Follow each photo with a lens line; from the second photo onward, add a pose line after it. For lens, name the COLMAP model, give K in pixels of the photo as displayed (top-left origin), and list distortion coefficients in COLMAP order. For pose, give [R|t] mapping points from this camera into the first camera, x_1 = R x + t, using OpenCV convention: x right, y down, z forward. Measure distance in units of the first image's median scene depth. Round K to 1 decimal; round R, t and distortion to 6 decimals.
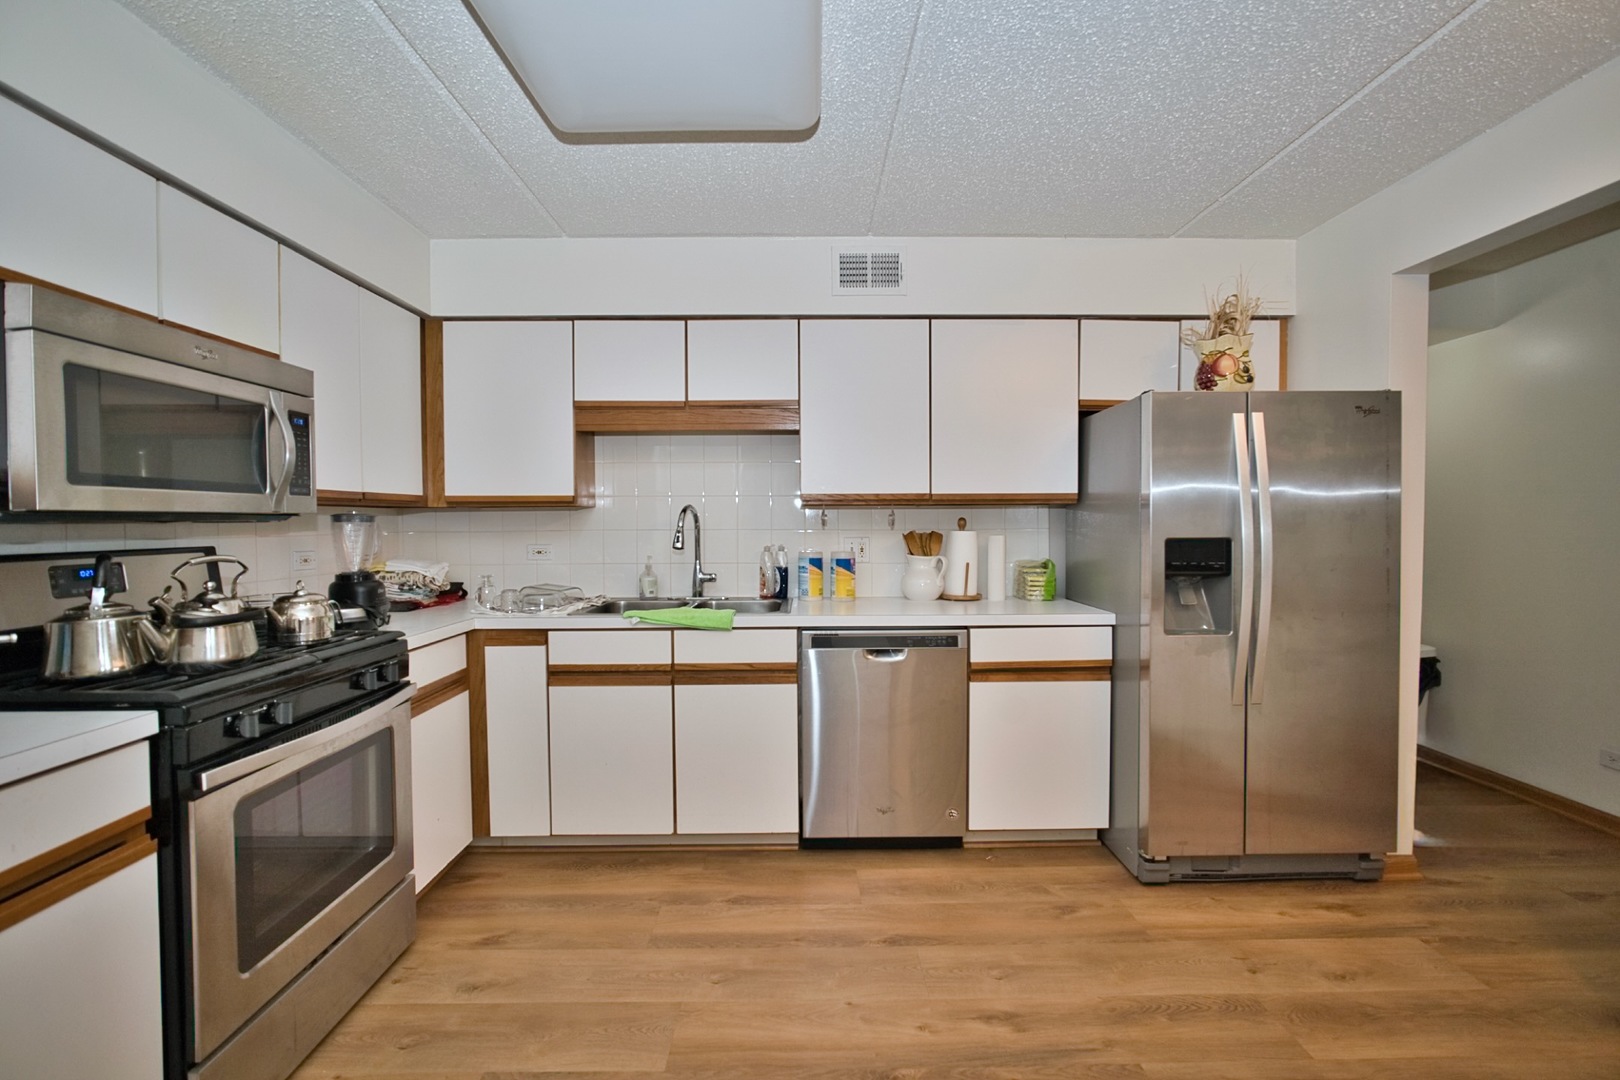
lens RADIAL K [[703.6, 0, 809.3], [0, 703.6, 537.8], [0, 0, 1]] dist [-0.022998, 0.006138]
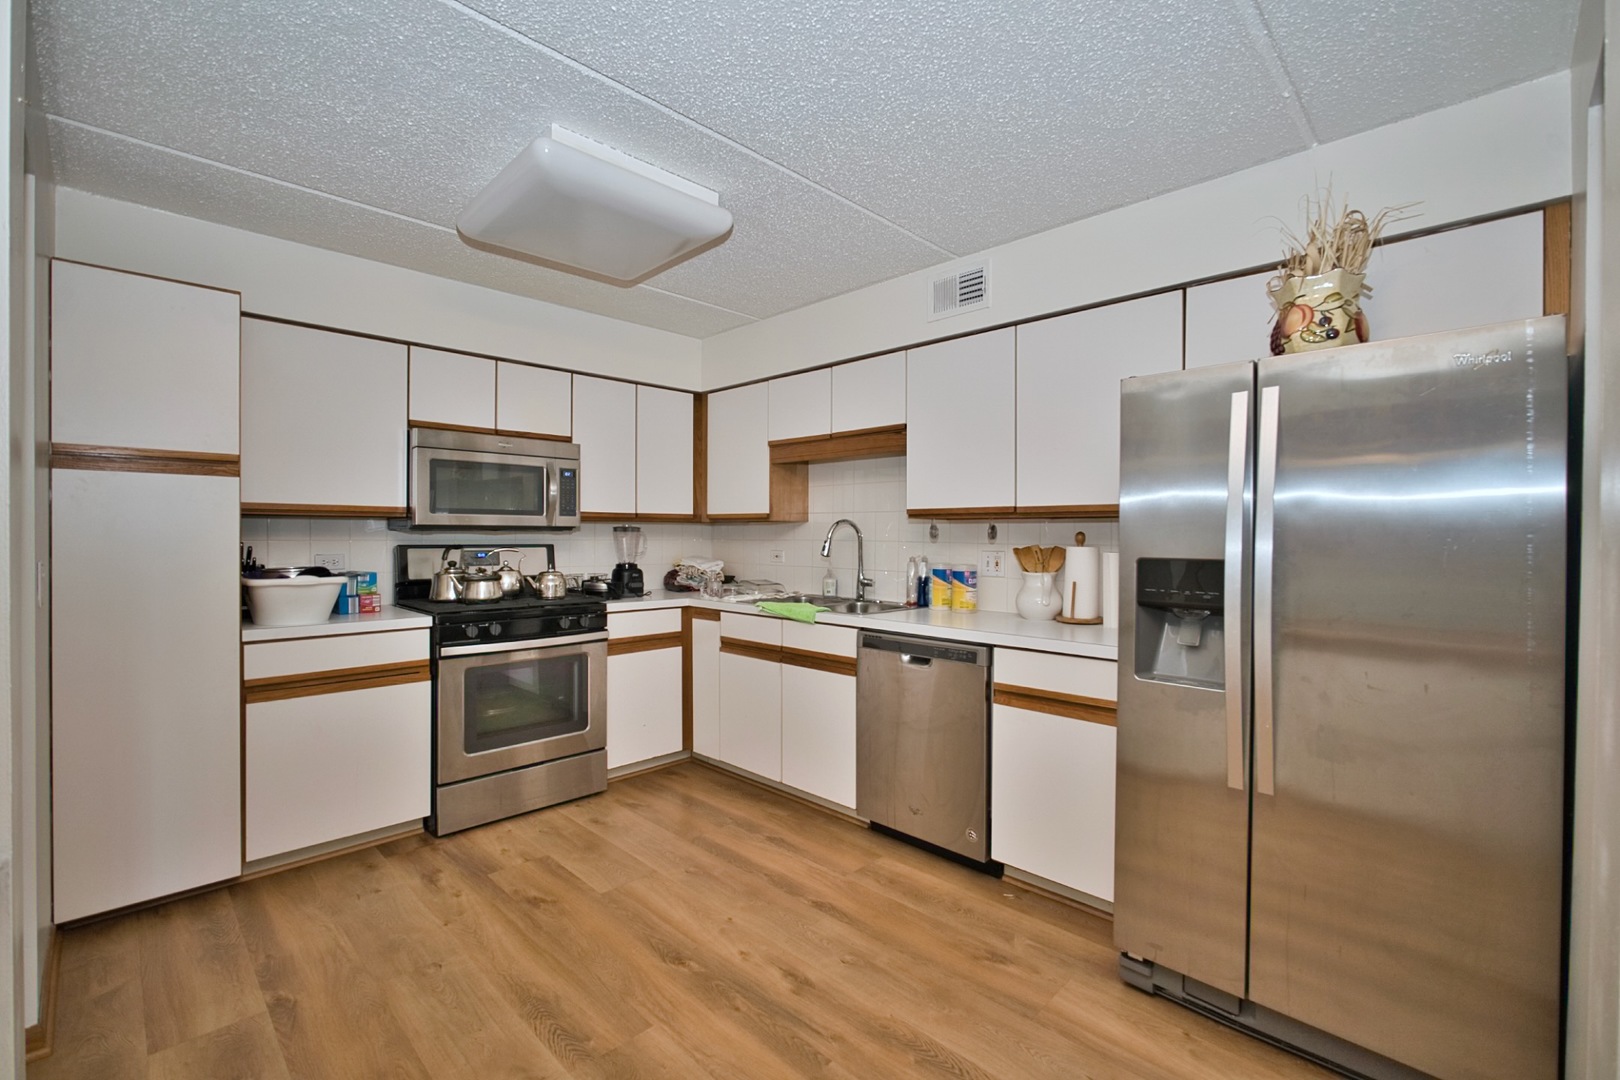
lens RADIAL K [[703.6, 0, 809.6], [0, 703.6, 538.0], [0, 0, 1]] dist [-0.022998, 0.006138]
pose [[0.703529, 0.012533, -0.710557, 0.803082], [-0.026653, 0.999606, -0.008758, -0.004884], [0.710167, 0.025100, 0.703586, 0.157529]]
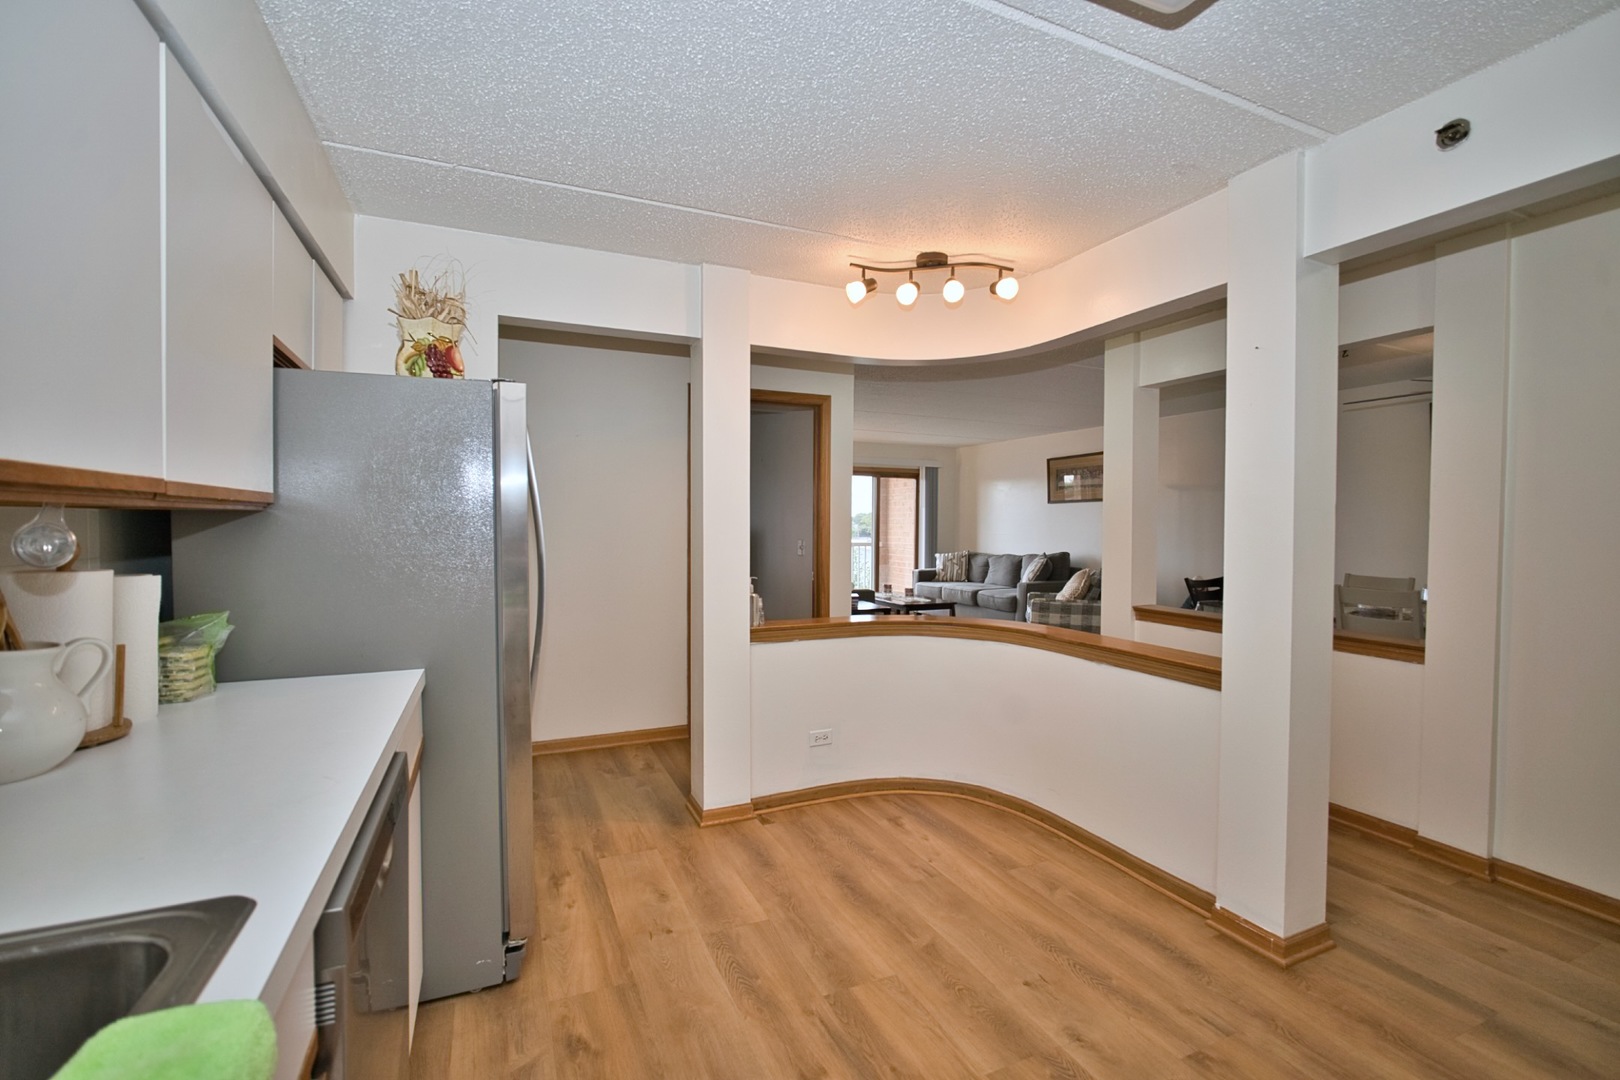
lens RADIAL K [[703.6, 0, 810.5], [0, 703.6, 536.6], [0, 0, 1]] dist [-0.022998, 0.006138]
pose [[-0.398271, -0.014722, 0.917150, -0.409003], [0.020437, 0.999481, 0.024918, -0.039743], [-0.917040, 0.028668, -0.397763, 1.005619]]
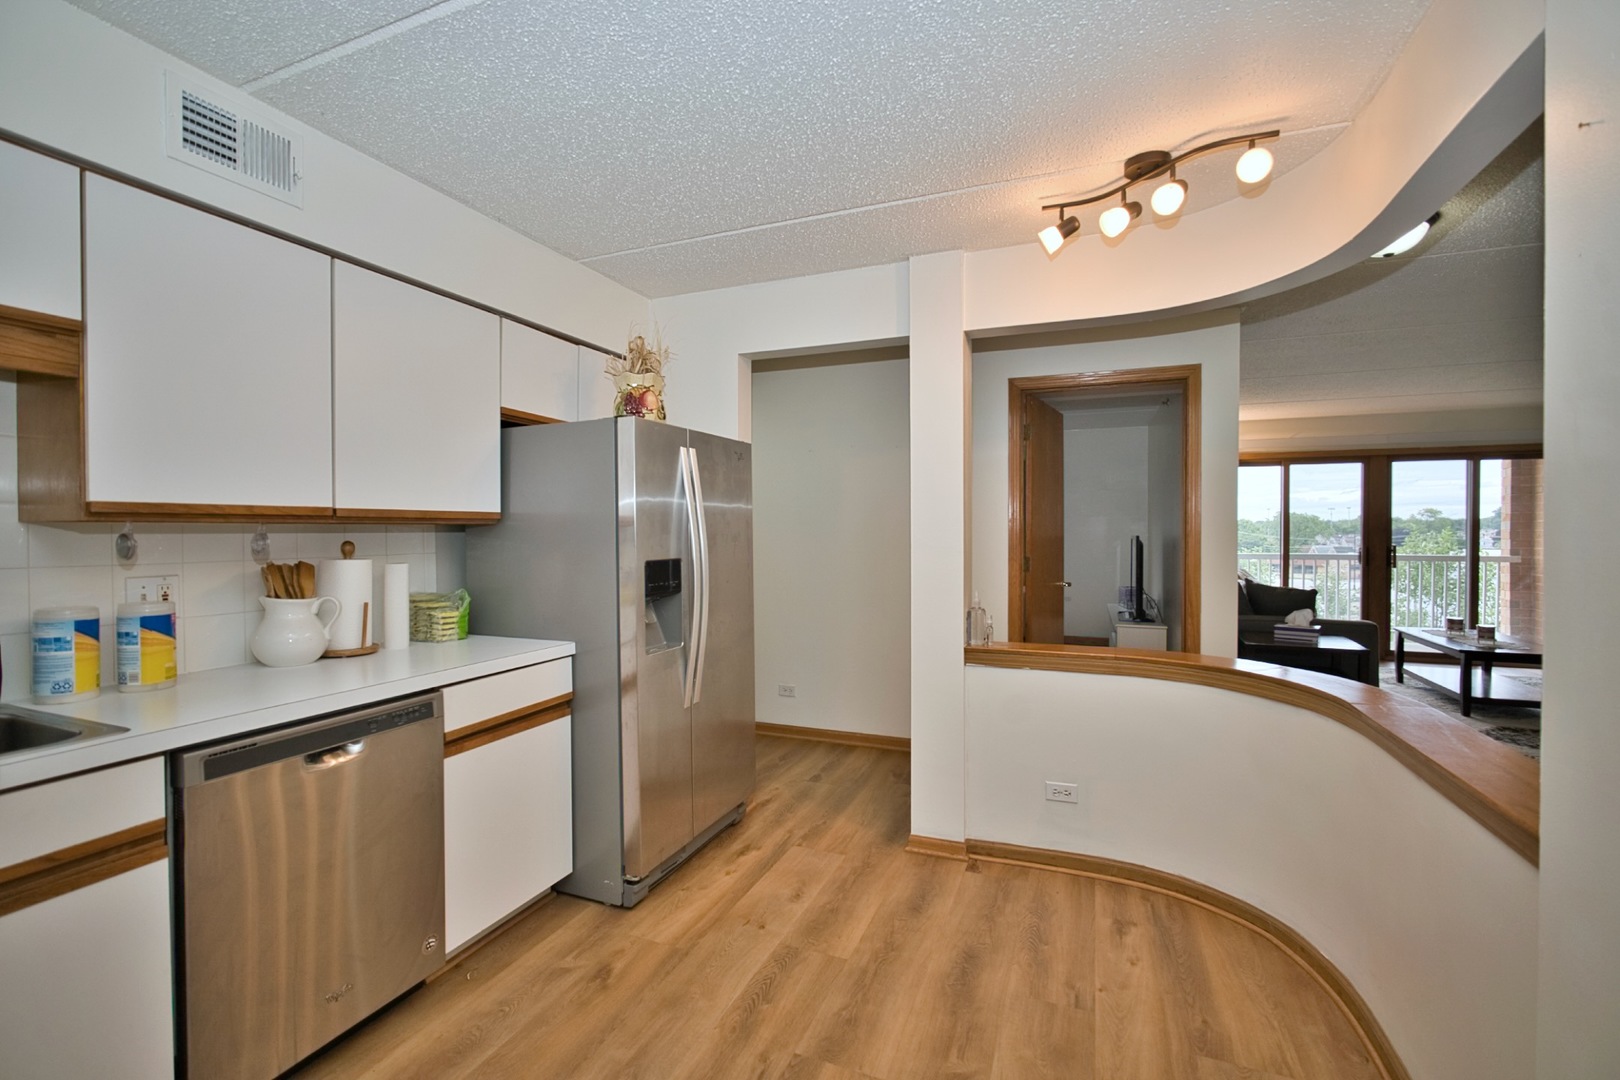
lens RADIAL K [[703.6, 0, 809.1], [0, 703.6, 538.1], [0, 0, 1]] dist [-0.022998, 0.006138]
pose [[0.386350, -0.006956, 0.922326, -0.343563], [0.025013, 0.999683, -0.002938, -0.023552], [-0.922013, 0.024206, 0.386401, 0.371247]]
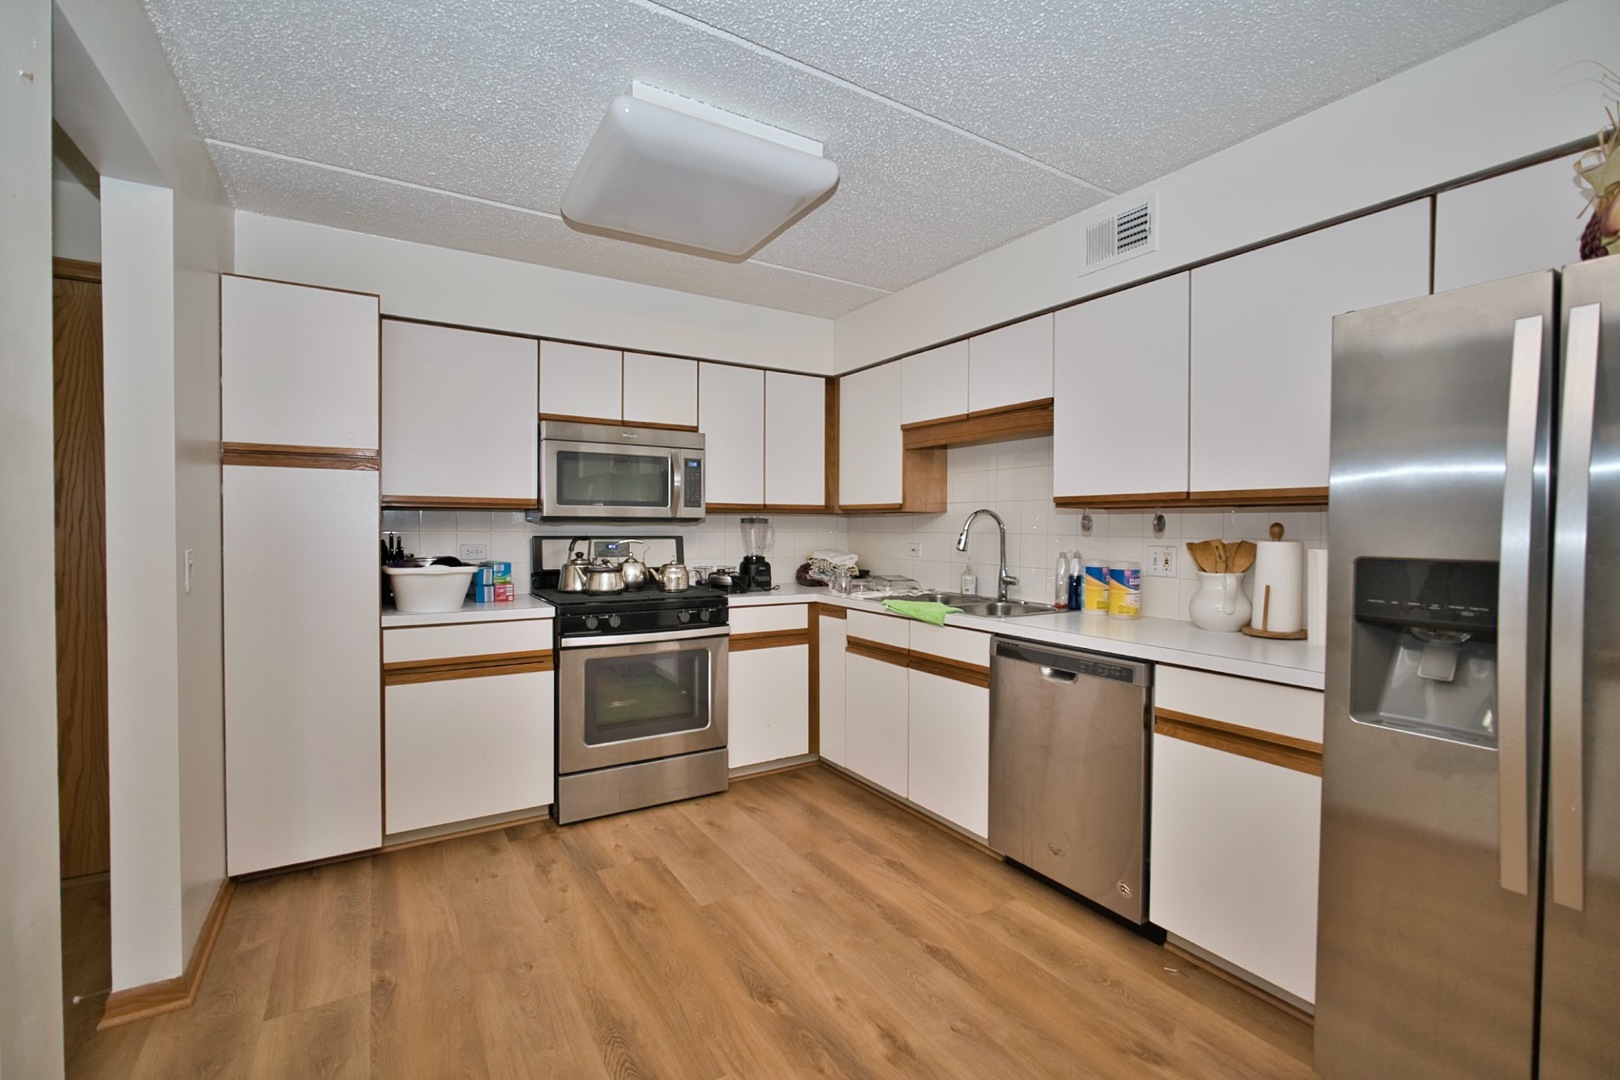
lens RADIAL K [[703.6, 0, 809.5], [0, 703.6, 538.1], [0, 0, 1]] dist [-0.022998, 0.006138]
pose [[0.518832, 0.022728, -0.854574, 0.759316], [-0.030327, 0.999507, 0.008170, -0.005883], [0.854338, 0.021678, 0.519266, 0.289666]]
